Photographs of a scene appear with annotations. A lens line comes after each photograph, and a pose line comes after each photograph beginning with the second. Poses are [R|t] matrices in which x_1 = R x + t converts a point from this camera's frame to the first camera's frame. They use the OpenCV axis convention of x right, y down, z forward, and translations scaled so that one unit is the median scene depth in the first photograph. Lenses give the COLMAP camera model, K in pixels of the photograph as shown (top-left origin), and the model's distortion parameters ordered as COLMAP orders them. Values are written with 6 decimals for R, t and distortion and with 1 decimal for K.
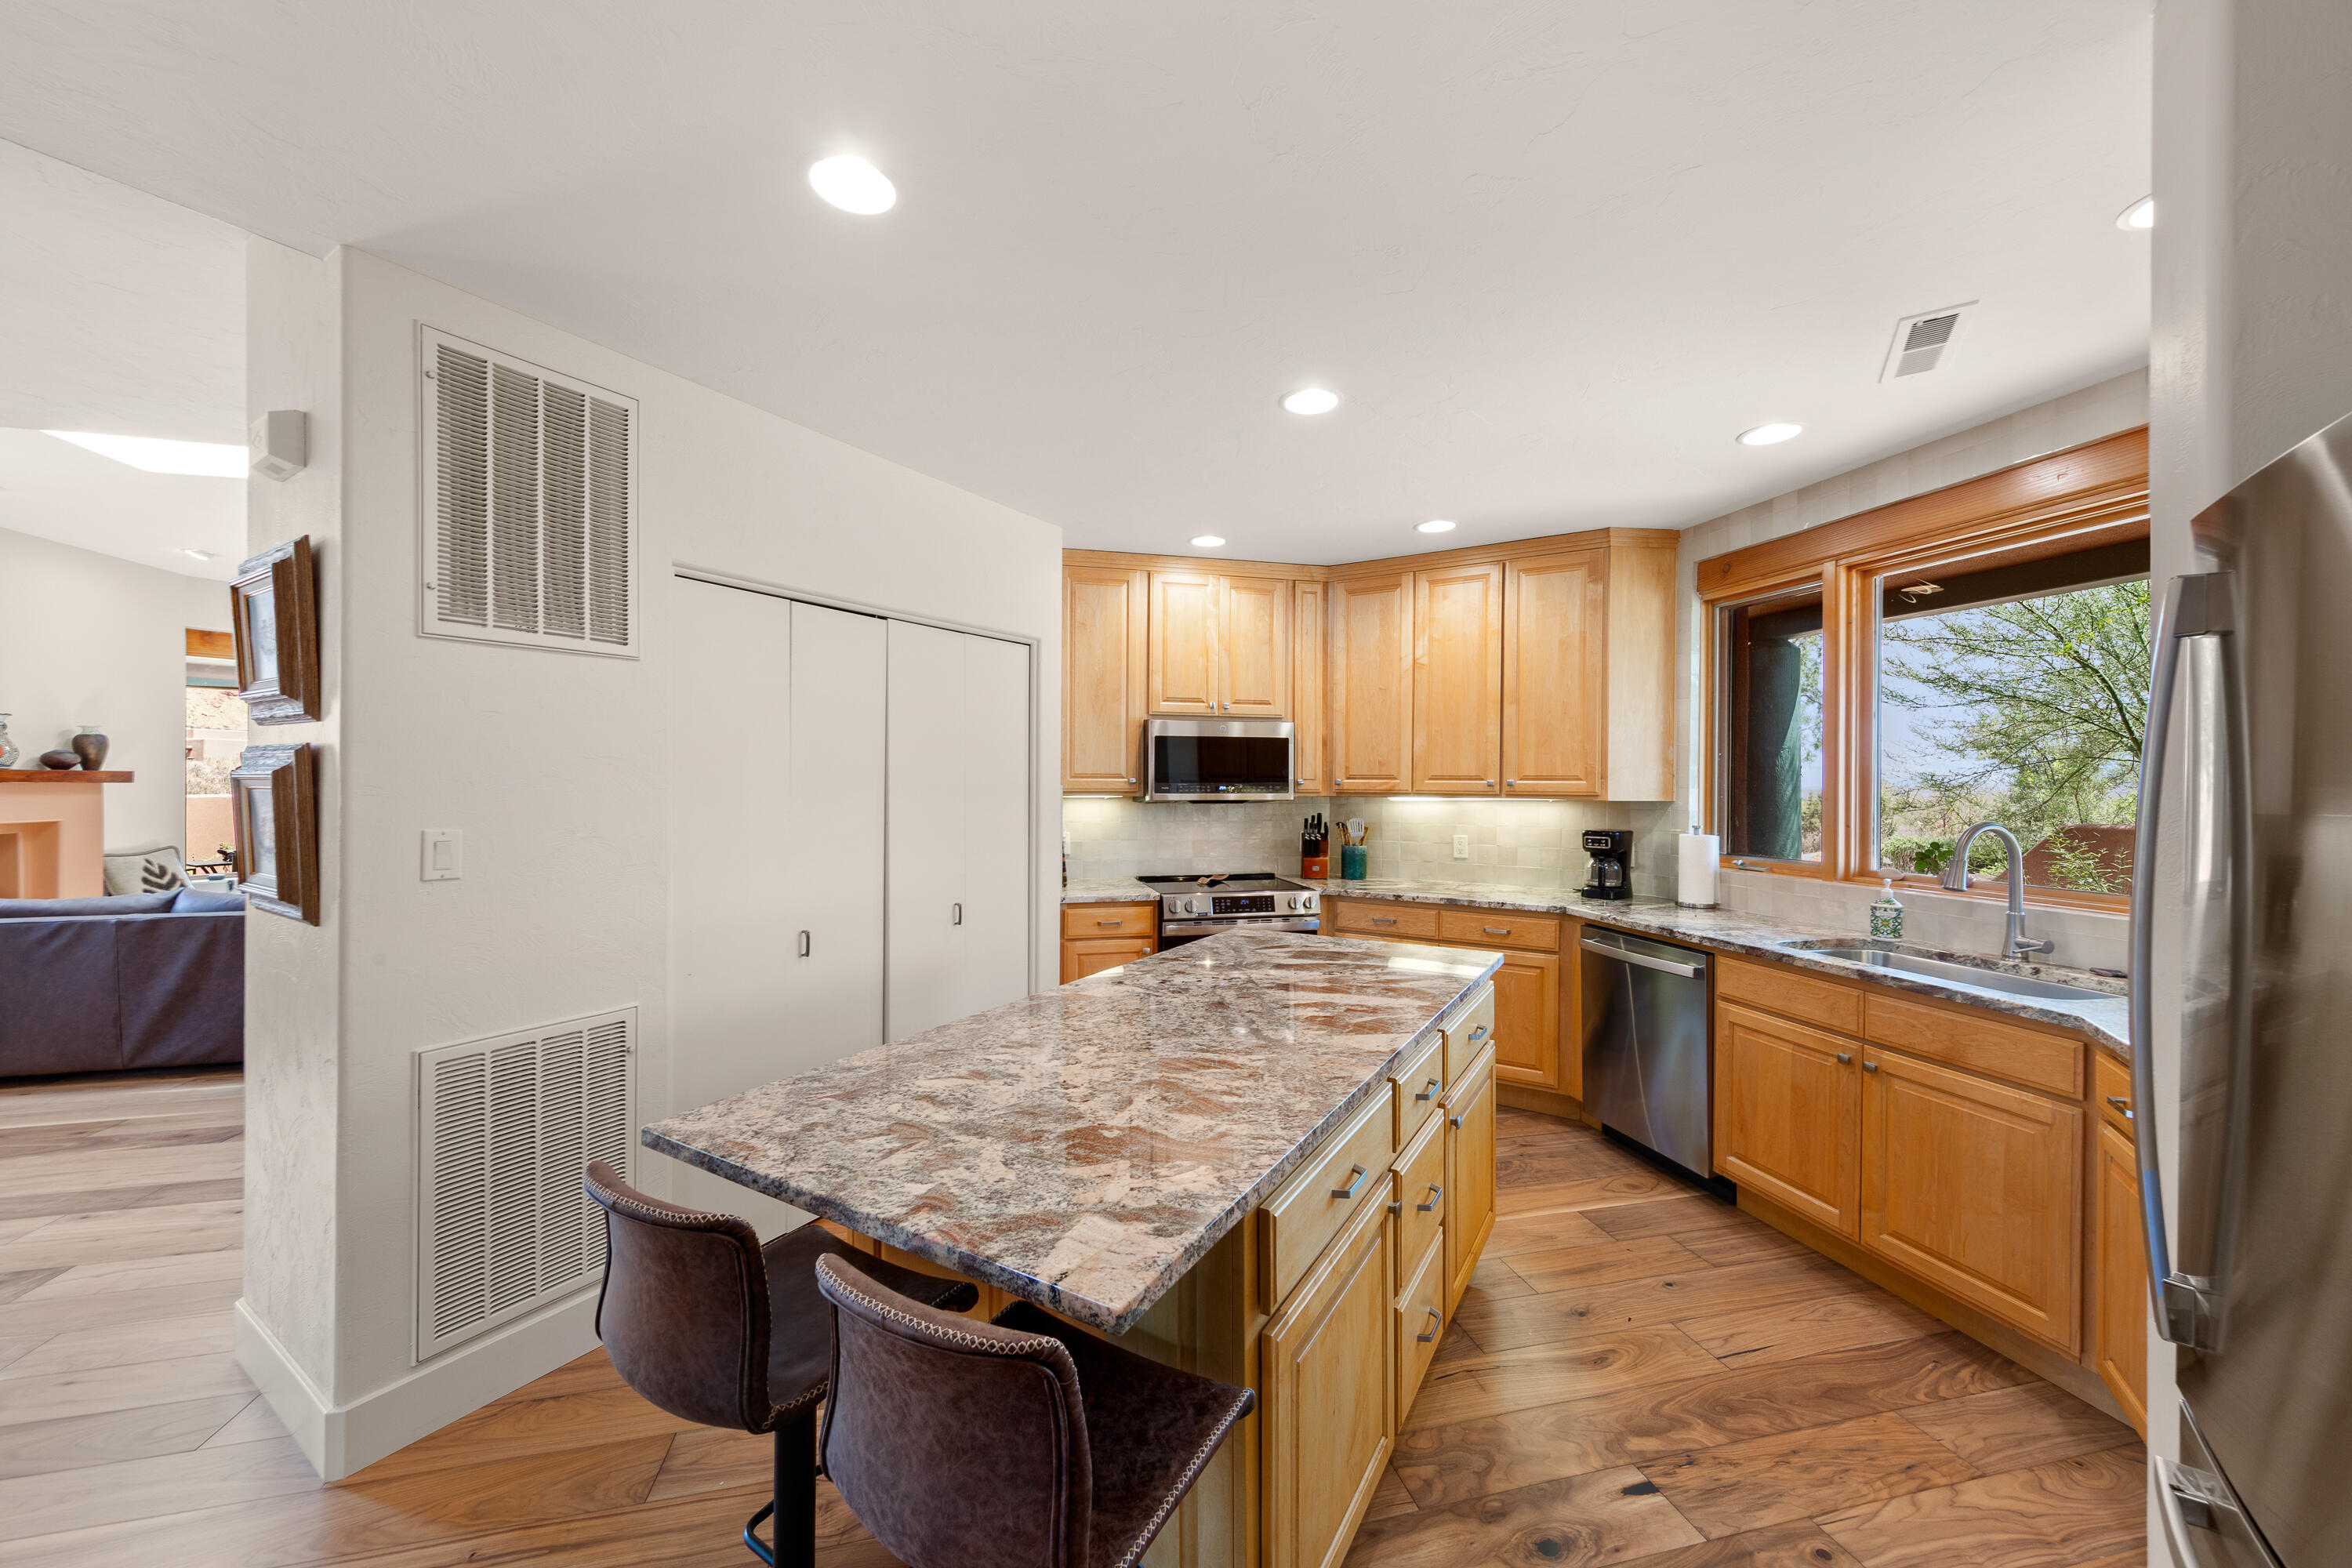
lens RADIAL K [[860.6, 0, 1187.8], [0, 860.6, 784.3], [0, 0, 1]] dist [0.005775, -0.000657]
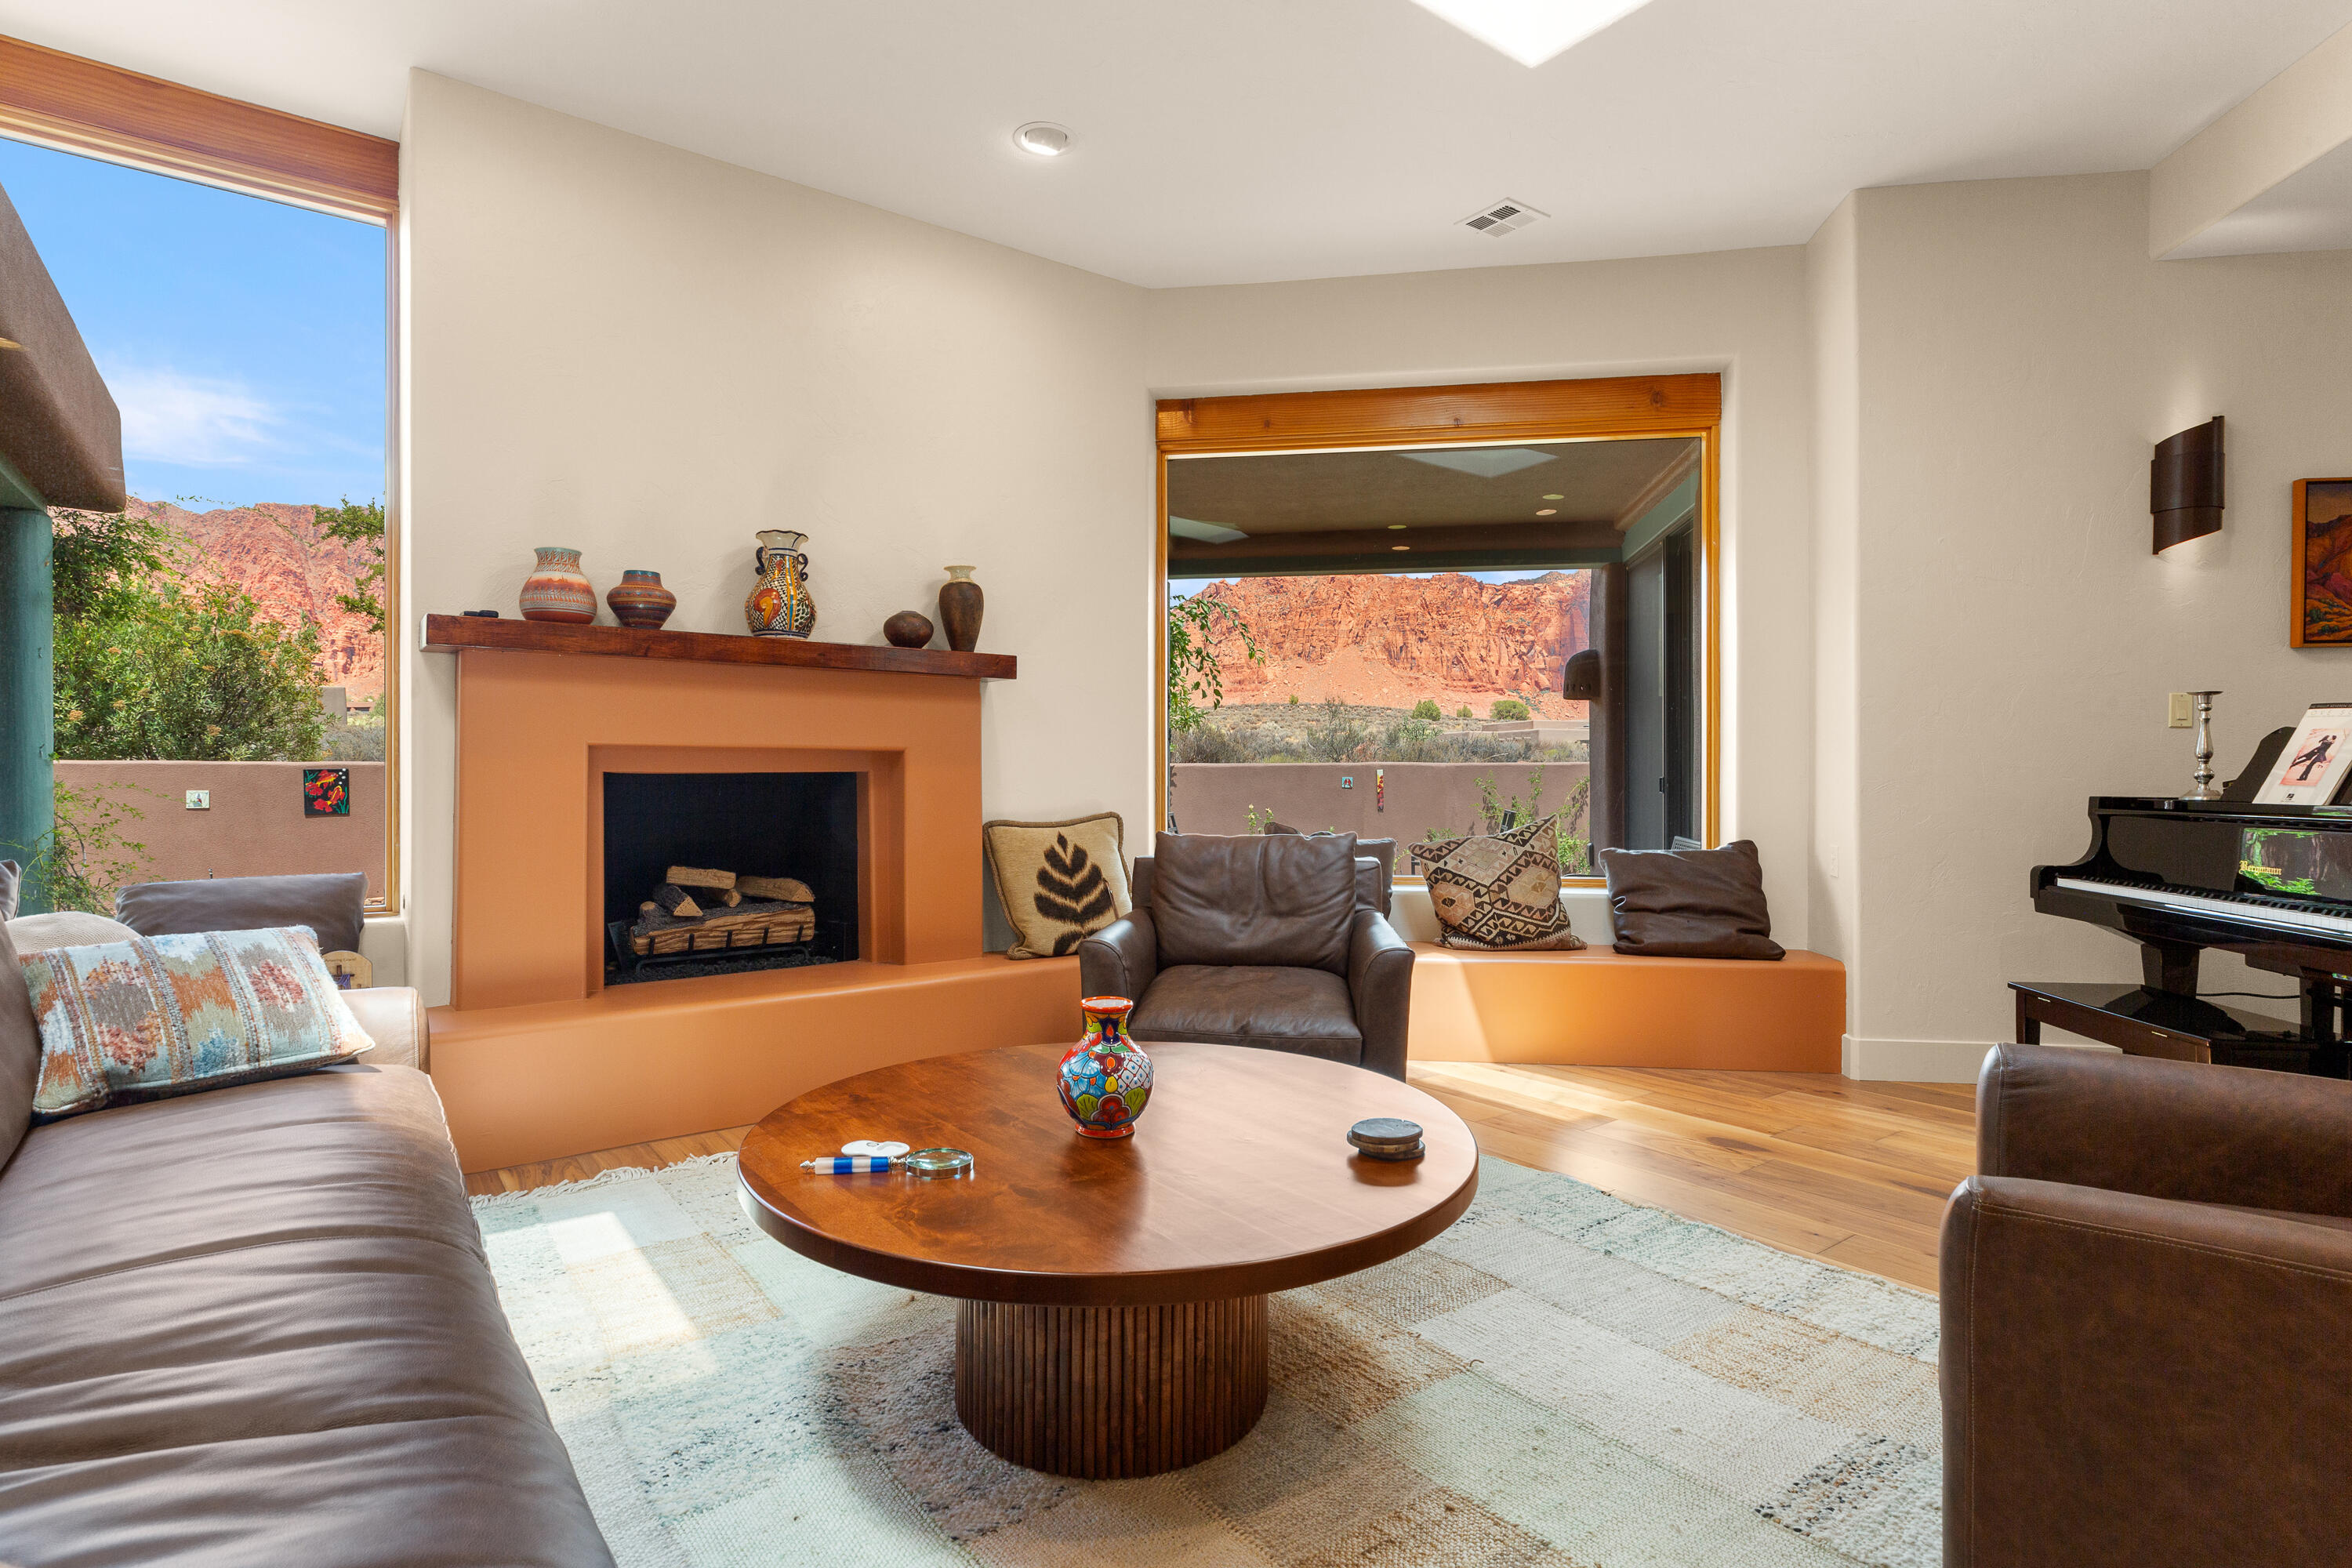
lens RADIAL K [[1166.6, 0, 1175.8], [0, 1166.6, 789.9], [0, 0, 1]] dist [-0.005761, 0.001465]
pose [[0.385681, 0.005406, -0.922616, -0.945274], [0.001454, 0.999978, 0.006467, 0.096217], [0.922631, -0.003836, 0.385665, 1.382413]]
